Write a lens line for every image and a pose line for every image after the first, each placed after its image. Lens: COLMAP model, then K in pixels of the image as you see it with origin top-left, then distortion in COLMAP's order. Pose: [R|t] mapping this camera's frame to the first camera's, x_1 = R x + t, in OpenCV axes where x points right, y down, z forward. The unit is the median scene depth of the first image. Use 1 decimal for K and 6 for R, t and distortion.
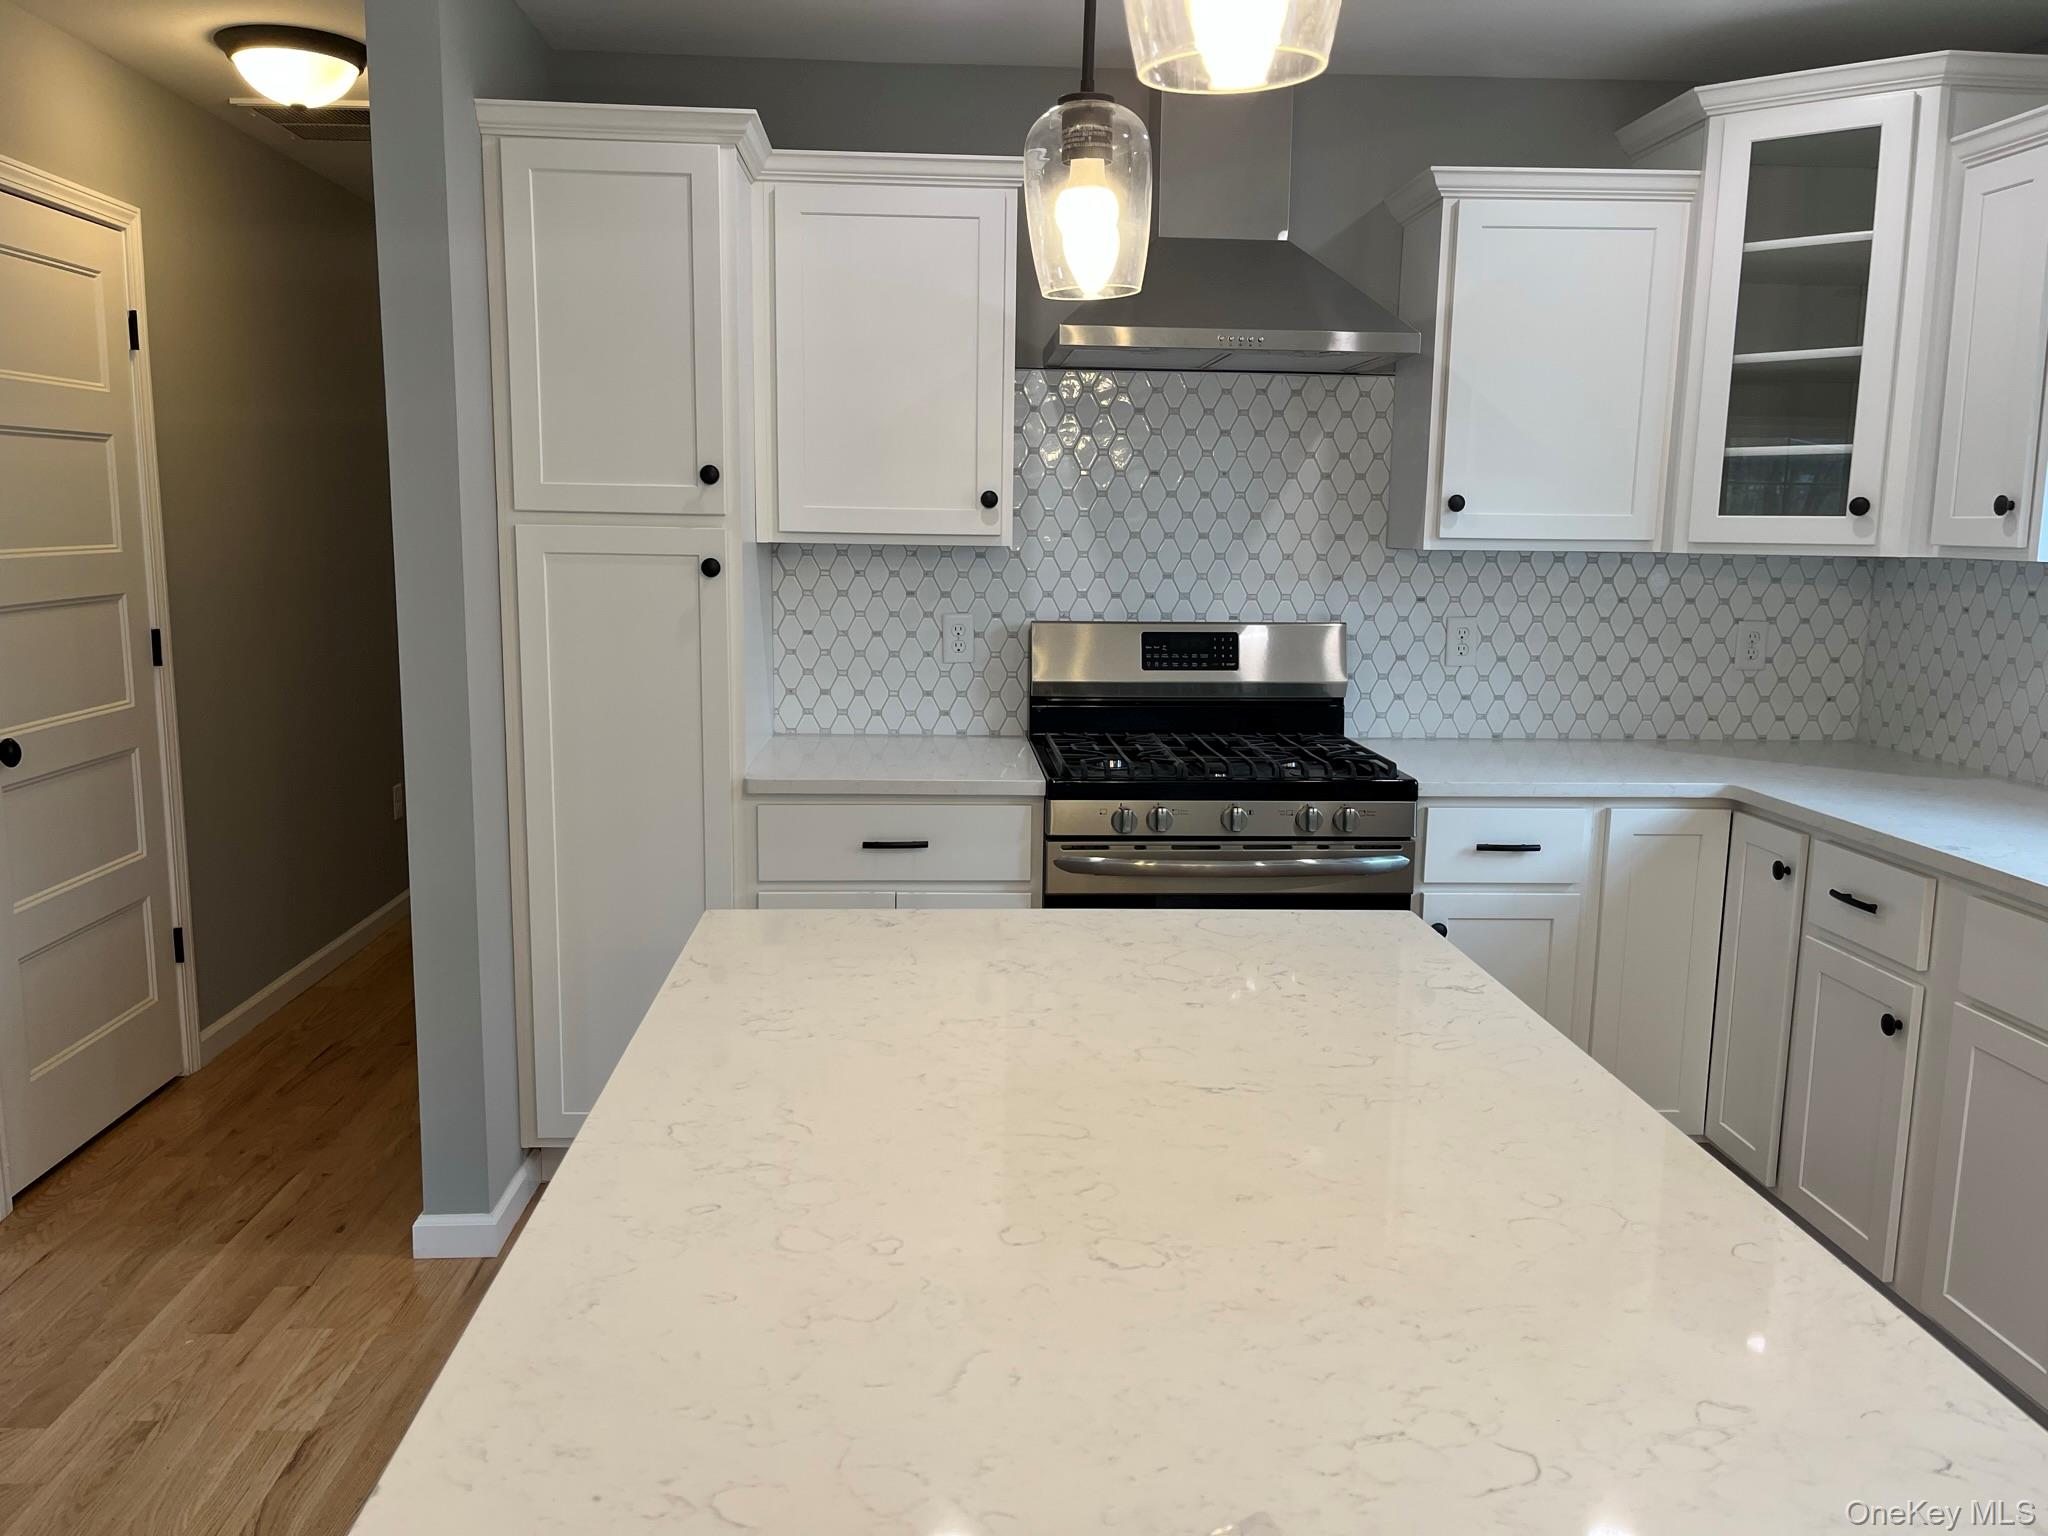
lens RADIAL K [[1518.5, 0, 1012.7], [0, 1518.5, 761.7], [0, 0, 1]] dist [0.068059, -0.107638]
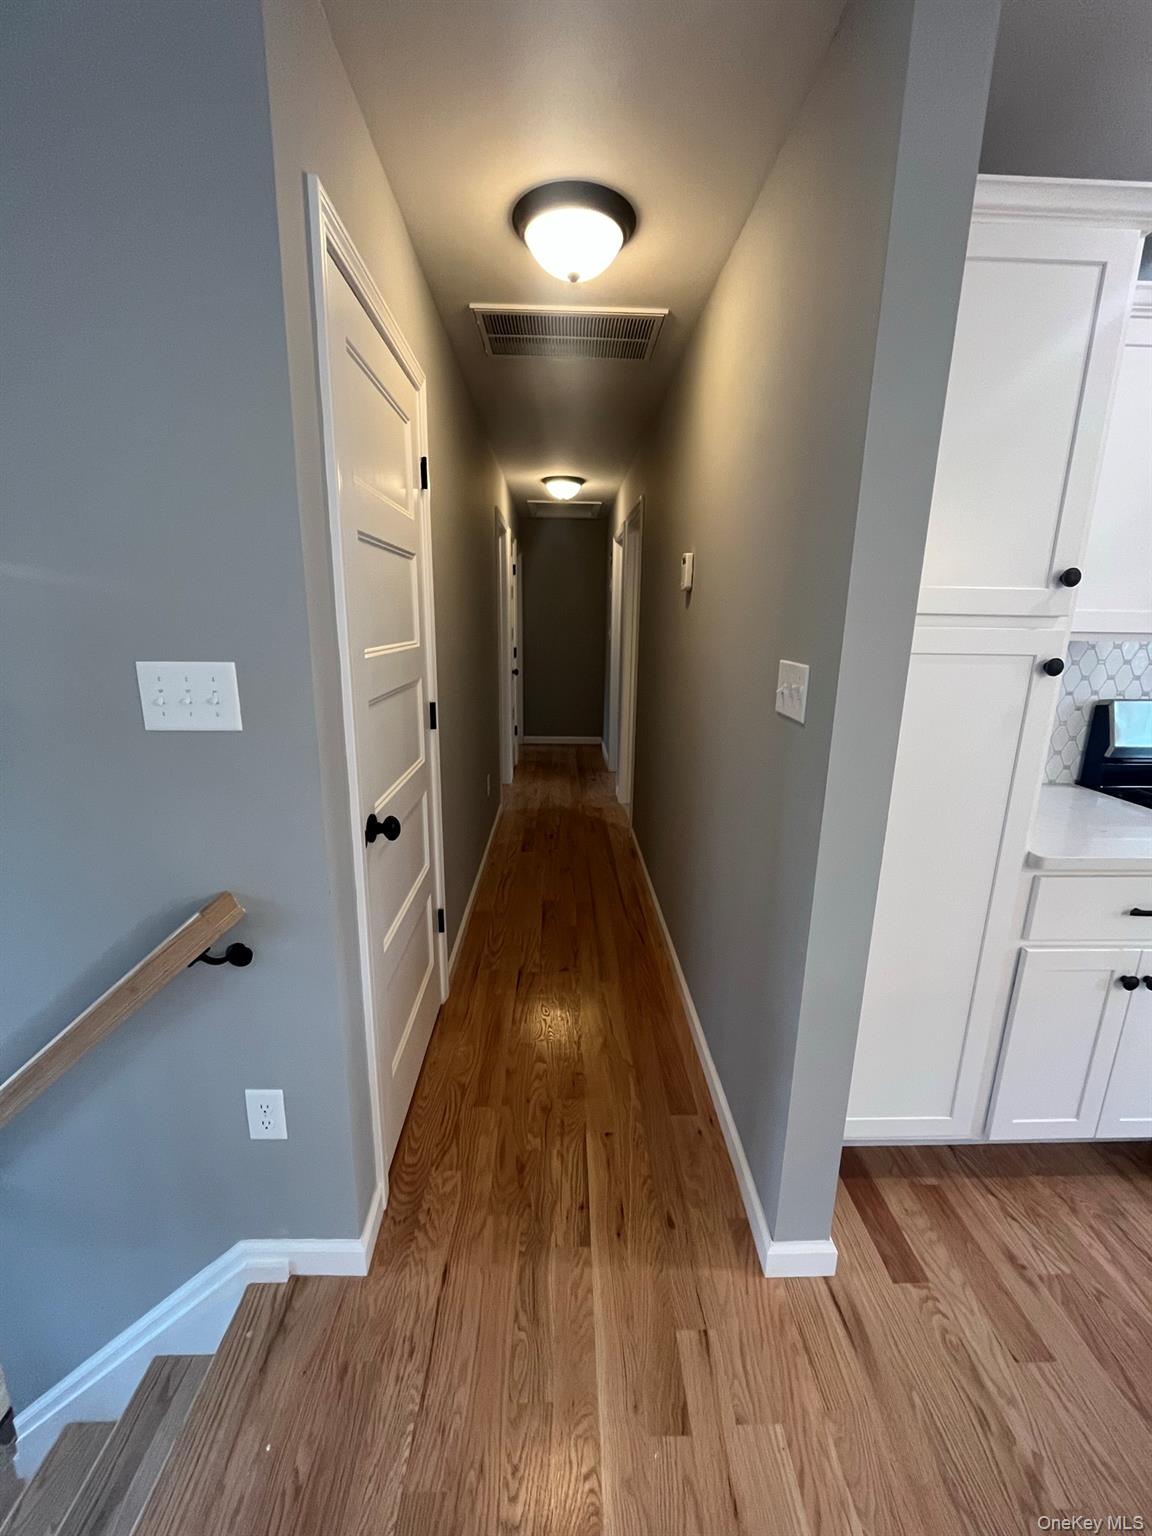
lens RADIAL K [[624.9, 0, 579.9], [0, 624.9, 764.9], [0, 0, 1]] dist [-0.003230, -0.000348]
pose [[0.999607, 0.005505, -0.027475, -0.464709], [-0.003423, 0.997156, 0.075281, -0.082887], [0.027811, -0.075157, 0.996784, 0.503168]]
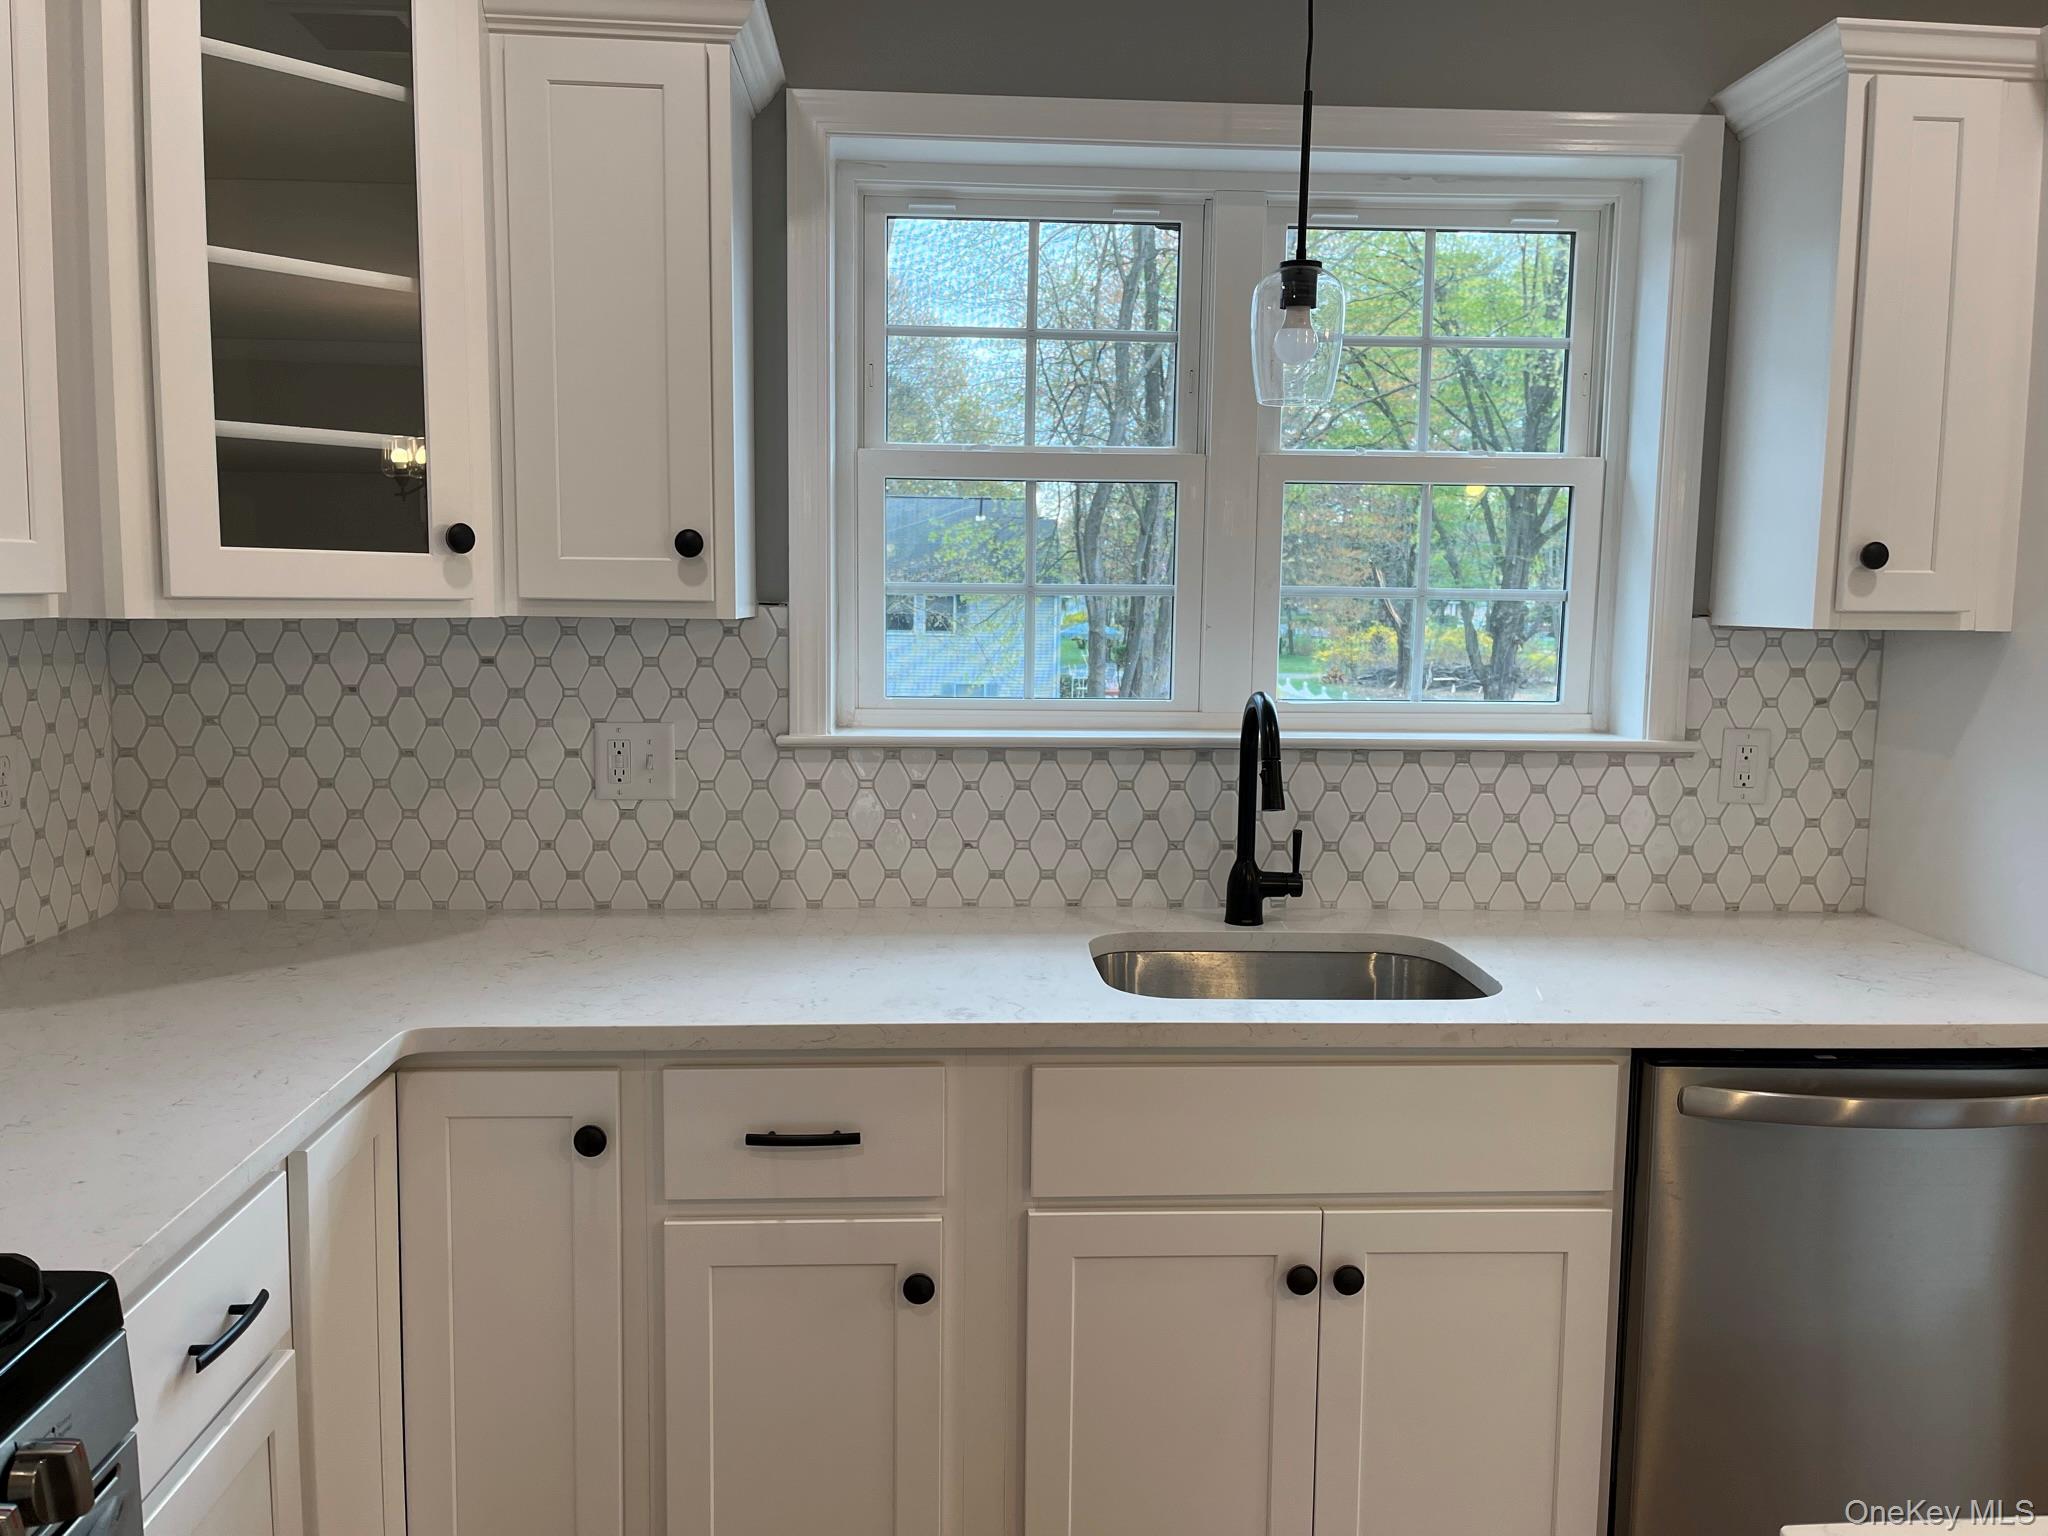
lens RADIAL K [[1556.8, 0, 1024.2], [0, 1556.8, 757.3], [0, 0, 1]] dist [0.021492, -0.005608]
pose [[0.004788, -0.117882, 0.993016, -0.082854], [0.142683, 0.982948, 0.115999, -0.113845], [-0.989757, 0.141131, 0.021526, 0.733674]]
